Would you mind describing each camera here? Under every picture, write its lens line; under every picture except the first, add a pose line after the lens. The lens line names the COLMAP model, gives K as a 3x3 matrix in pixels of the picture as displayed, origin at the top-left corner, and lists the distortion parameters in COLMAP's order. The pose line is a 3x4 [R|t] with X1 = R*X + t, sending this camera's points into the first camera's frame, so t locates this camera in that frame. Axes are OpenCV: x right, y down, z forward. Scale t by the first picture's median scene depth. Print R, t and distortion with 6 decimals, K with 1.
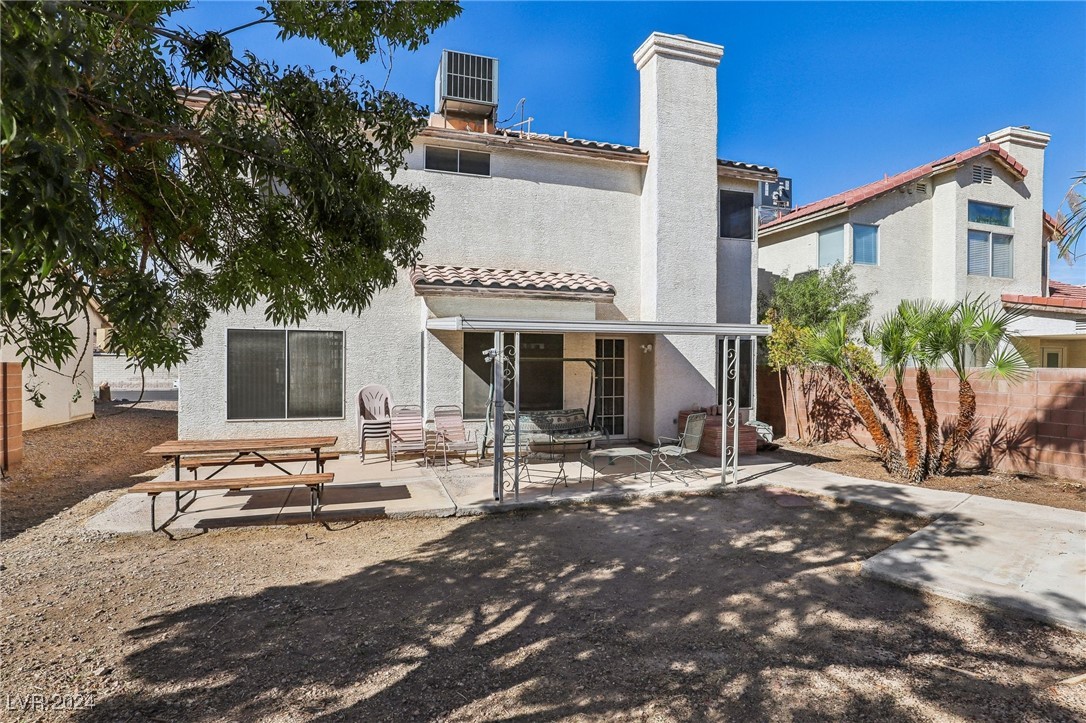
lens RADIAL K [[552.6, 0, 540.6], [0, 552.6, 365.4], [0, 0, 1]] dist [-0.030100, -0.000232]
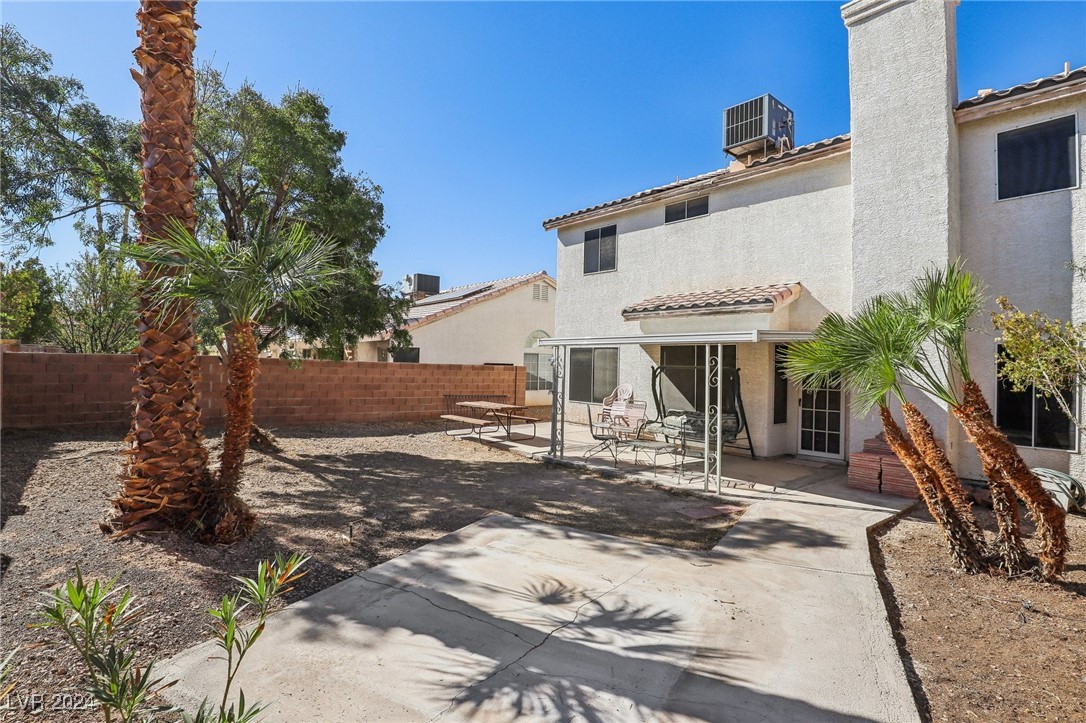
lens RADIAL K [[524.6, 0, 553.1], [0, 524.6, 352.3], [0, 0, 1]] dist [-0.033701, 0.004707]
pose [[0.396793, -0.015302, -0.917781, 1.029634], [-0.030827, 0.999075, -0.029985, -0.000461], [0.917391, 0.040190, 0.395954, 0.327561]]
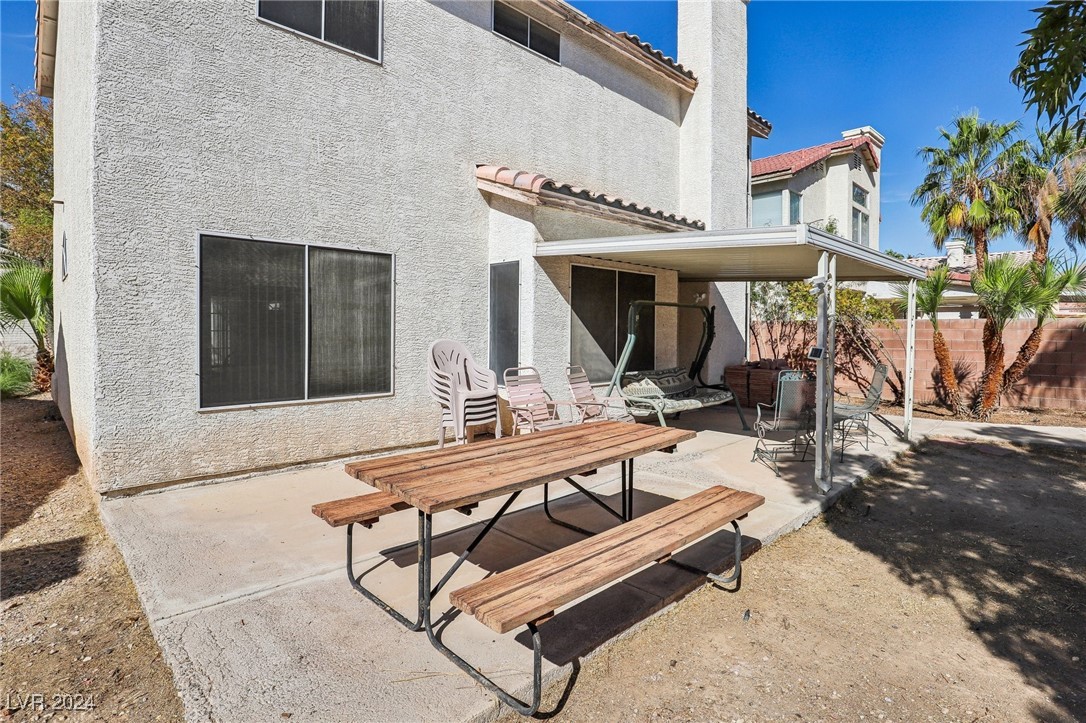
lens RADIAL K [[540.5, 0, 550.2], [0, 540.5, 339.6], [0, 0, 1]] dist [-0.029275, 0.000984]
pose [[0.894749, -0.010068, 0.446455, -0.557453], [0.004211, 0.999892, 0.014108, 0.031614], [-0.446549, -0.010743, 0.894695, 0.438262]]
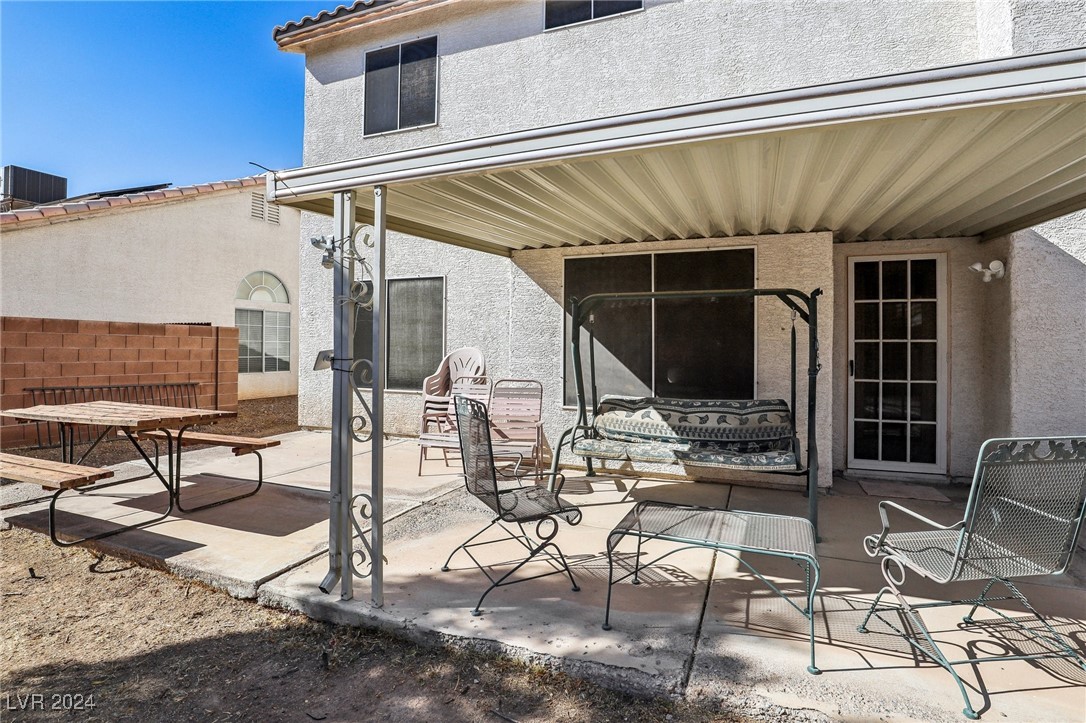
lens RADIAL K [[524.6, 0, 547.8], [0, 524.6, 344.9], [0, 0, 1]] dist [-0.033701, 0.004707]
pose [[0.774066, -0.003516, -0.633095, 0.239313], [-0.008881, 0.999826, -0.016411, 0.048924], [0.633043, 0.018326, 0.773900, 0.636840]]
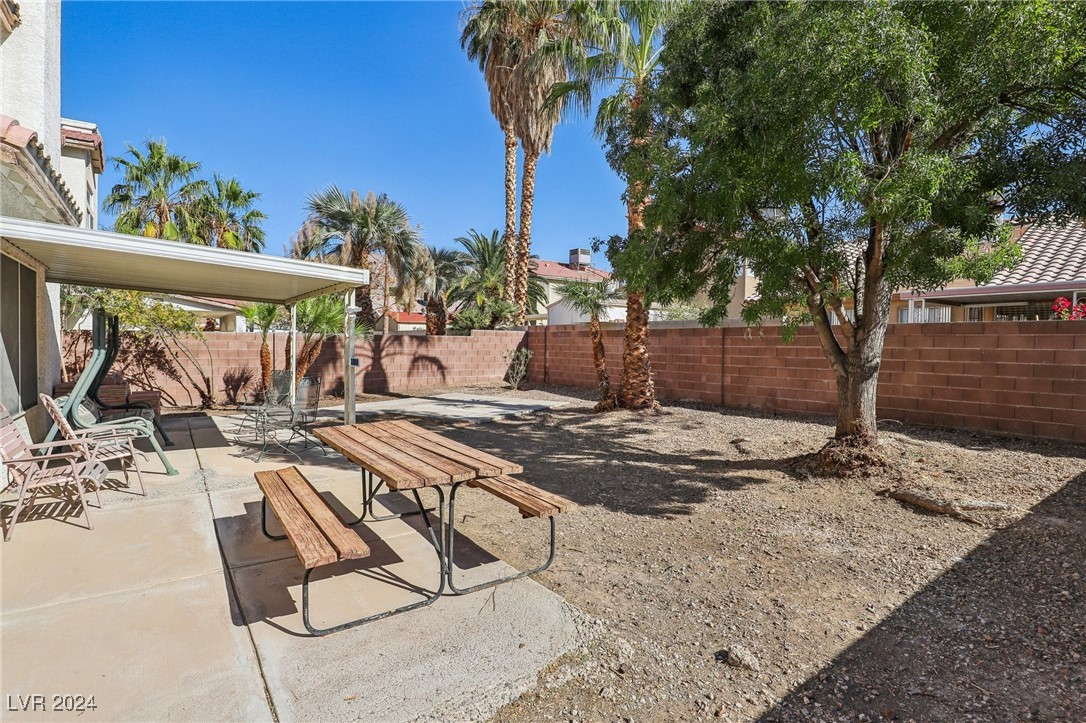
lens RADIAL K [[524.6, 0, 543.2], [0, 524.6, 352.8], [0, 0, 1]] dist [-0.033701, 0.004707]
pose [[-0.305324, -0.025037, 0.951919, -0.840953], [-0.004873, 0.999682, 0.024730, 0.022392], [-0.952236, 0.002912, -0.305349, 0.771065]]
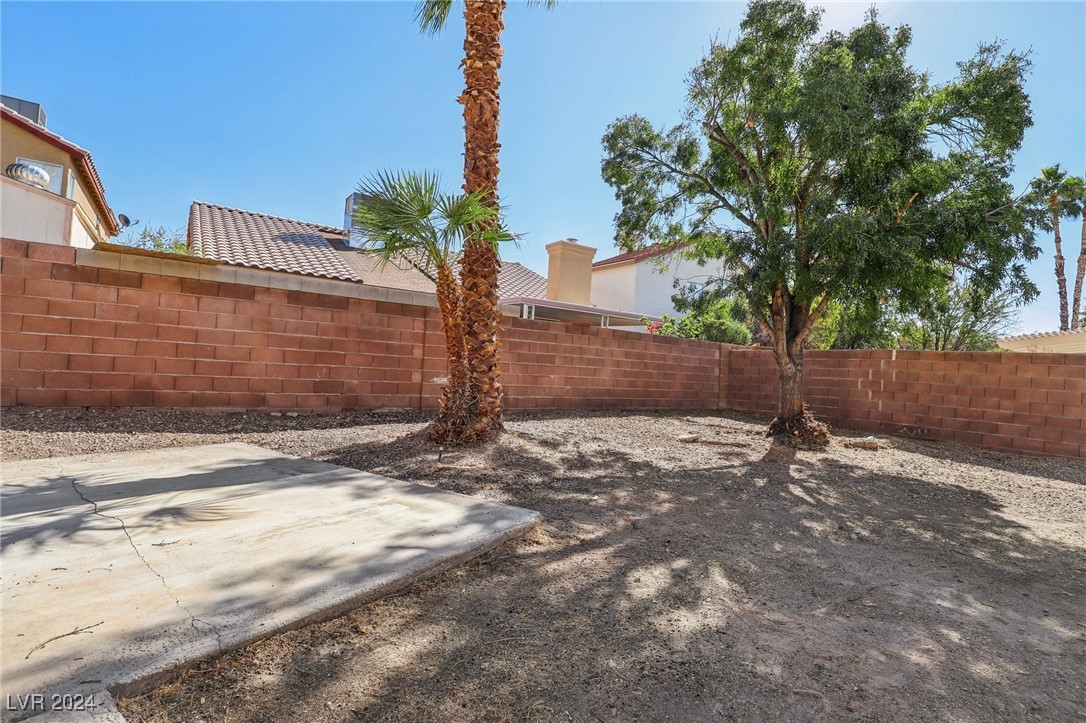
lens RADIAL K [[524.6, 0, 541.4], [0, 524.6, 358.0], [0, 0, 1]] dist [-0.033701, 0.004707]
pose [[-0.946900, -0.066024, -0.314676, 0.467568], [-0.065028, 0.997790, -0.013676, 0.086491], [0.314883, 0.007512, -0.949101, 0.949549]]
